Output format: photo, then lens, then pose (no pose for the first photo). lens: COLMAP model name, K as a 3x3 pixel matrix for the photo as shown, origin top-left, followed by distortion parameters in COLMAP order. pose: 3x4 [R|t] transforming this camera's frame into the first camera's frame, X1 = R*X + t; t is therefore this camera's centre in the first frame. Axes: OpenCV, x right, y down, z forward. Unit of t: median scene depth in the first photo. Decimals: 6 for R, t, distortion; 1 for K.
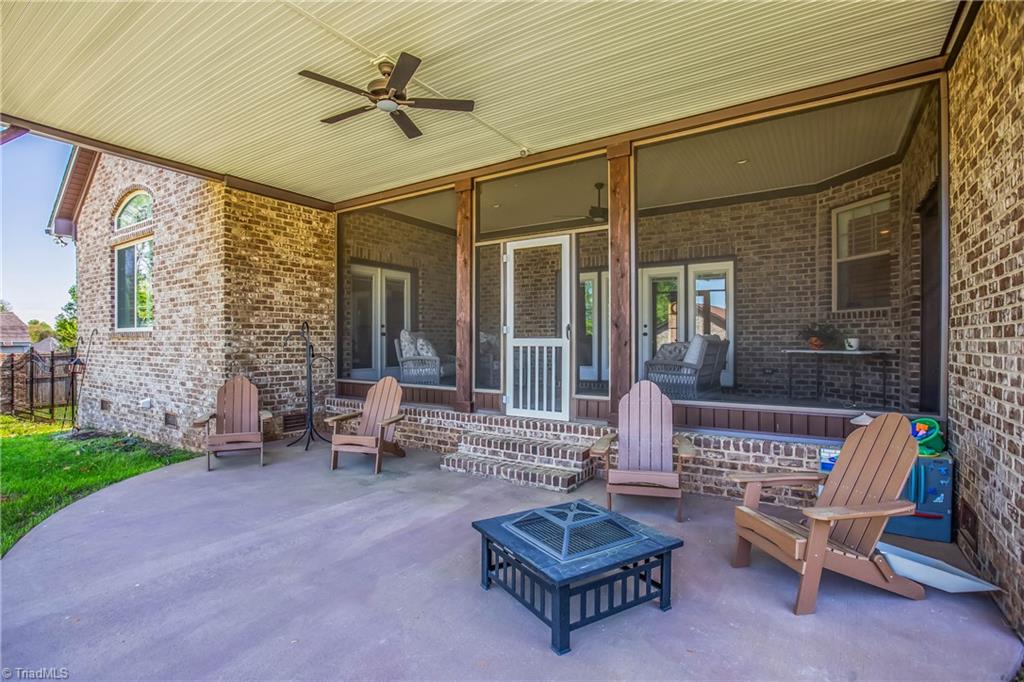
lens RADIAL K [[492.2, 0, 507.5], [0, 492.2, 341.1], [0, 0, 1]] dist [-0.043098, 0.019473]
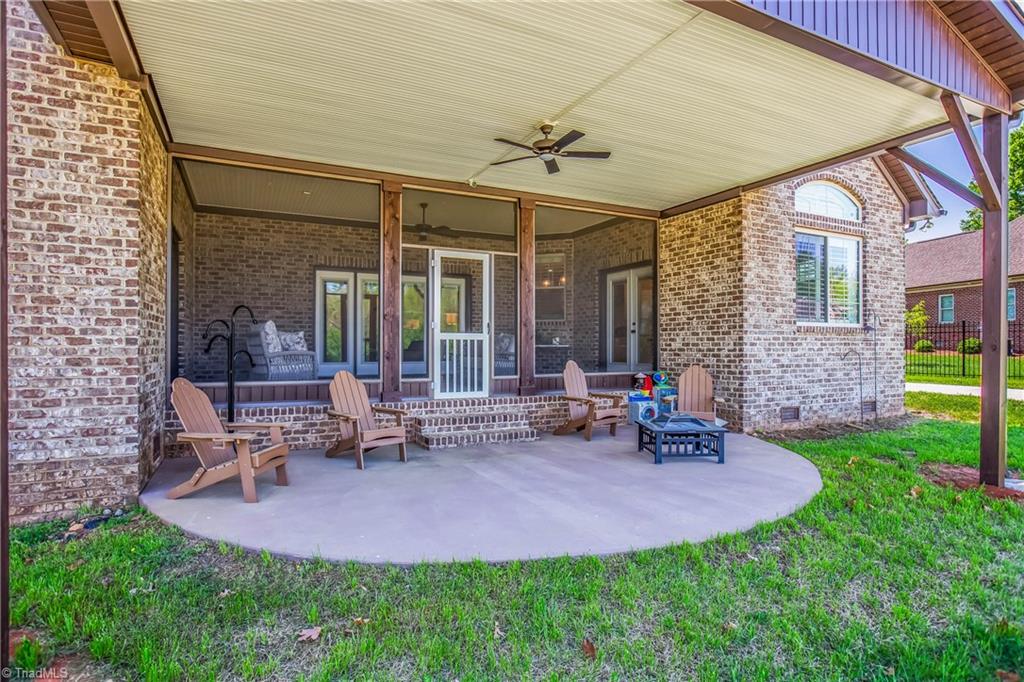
lens RADIAL K [[530.7, 0, 500.3], [0, 530.7, 342.6], [0, 0, 1]] dist [-0.031139, 0.001975]
pose [[0.509629, 0.006989, 0.860366, -0.989383], [-0.003436, 0.999976, -0.006088, 0.024577], [-0.860387, 0.000146, 0.509641, 0.234386]]
